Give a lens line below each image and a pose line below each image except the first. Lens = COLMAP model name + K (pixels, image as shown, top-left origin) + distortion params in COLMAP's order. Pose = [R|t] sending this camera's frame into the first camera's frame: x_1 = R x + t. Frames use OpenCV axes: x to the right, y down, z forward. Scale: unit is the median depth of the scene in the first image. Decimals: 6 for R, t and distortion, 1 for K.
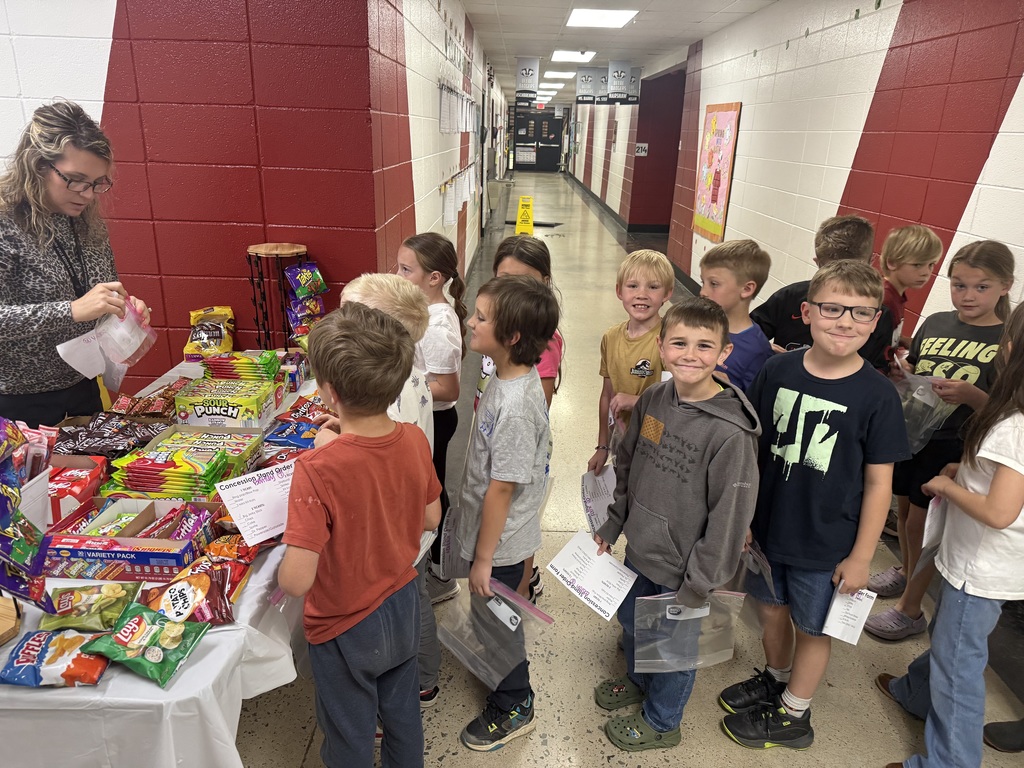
lens RADIAL K [[736.1, 0, 511.4], [0, 736.1, 383.9], [0, 0, 1]] dist [0.003766, 0.004805]
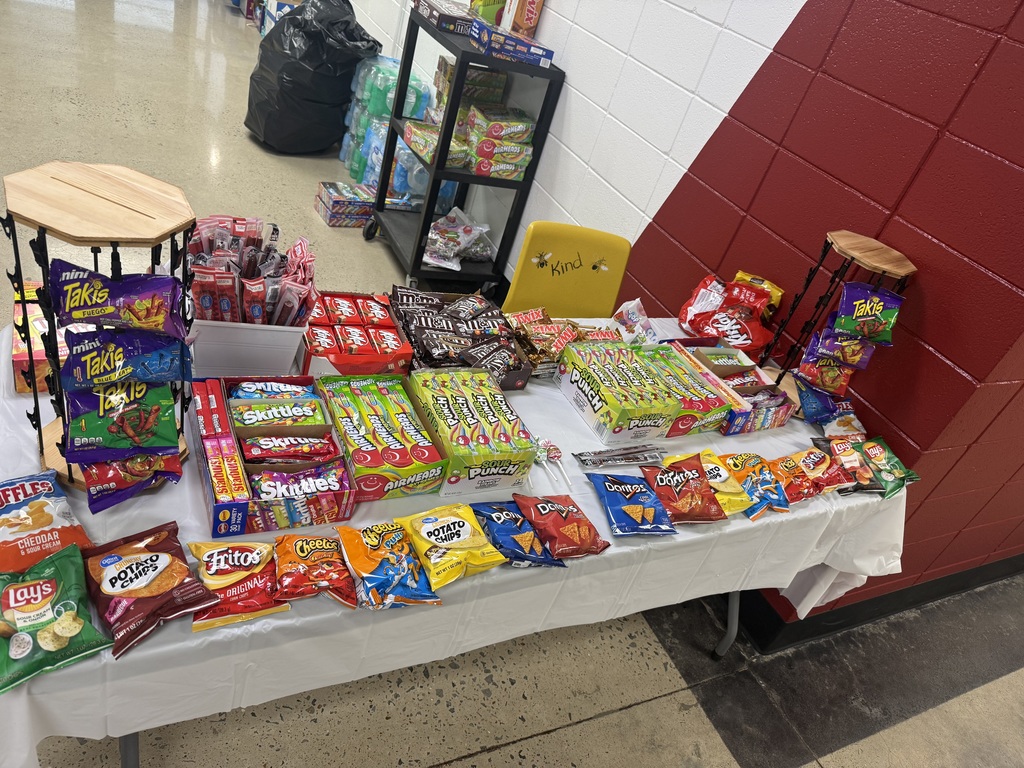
lens RADIAL K [[736.1, 0, 514.0], [0, 736.1, 407.0], [0, 0, 1]] dist [0.003766, 0.004805]
pose [[0.454155, 0.603459, -0.655424, 0.055903], [-0.530860, 0.774106, 0.344889, -0.135026], [0.715494, 0.191305, 0.671916, 0.354097]]
